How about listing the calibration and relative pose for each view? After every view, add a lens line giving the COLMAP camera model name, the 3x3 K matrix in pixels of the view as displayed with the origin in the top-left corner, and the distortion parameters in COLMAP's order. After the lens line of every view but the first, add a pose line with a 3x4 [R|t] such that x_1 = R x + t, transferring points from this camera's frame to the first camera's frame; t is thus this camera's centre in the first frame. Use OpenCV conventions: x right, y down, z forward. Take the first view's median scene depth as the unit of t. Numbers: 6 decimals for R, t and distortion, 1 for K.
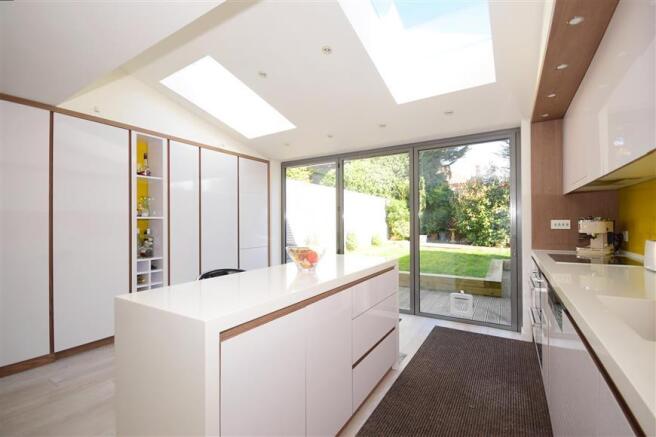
lens RADIAL K [[288.4, 0, 327.0], [0, 288.4, 223.6], [0, 0, 1]] dist [-0.000676, -0.000104]
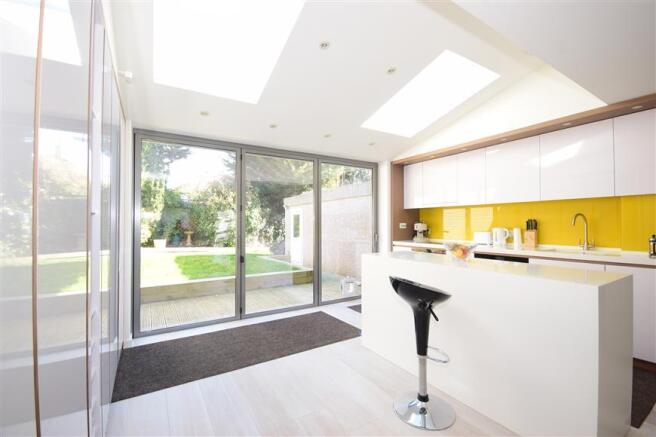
lens RADIAL K [[293.8, 0, 329.7], [0, 293.8, 221.4], [0, 0, 1]] dist [0.000267, 0.000012]
pose [[0.429072, 0.014323, 0.903157, -0.293669], [0.002136, 0.999855, -0.016871, 0.001932], [-0.903268, 0.009168, 0.428979, 0.188151]]
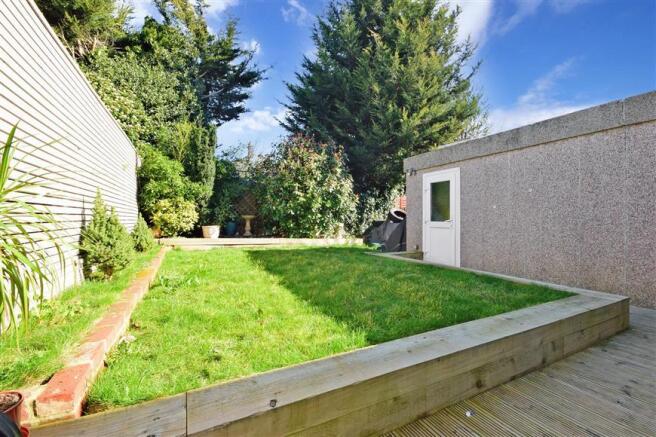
lens RADIAL K [[289.4, 0, 328.0], [0, 289.4, 218.5], [0, 0, 1]] dist [-0.000501, -0.000054]
pose [[0.514795, -0.002547, 0.857310, -0.051674], [0.006332, 0.999980, -0.000831, 0.031865], [-0.857290, 0.005856, 0.514800, 0.591465]]
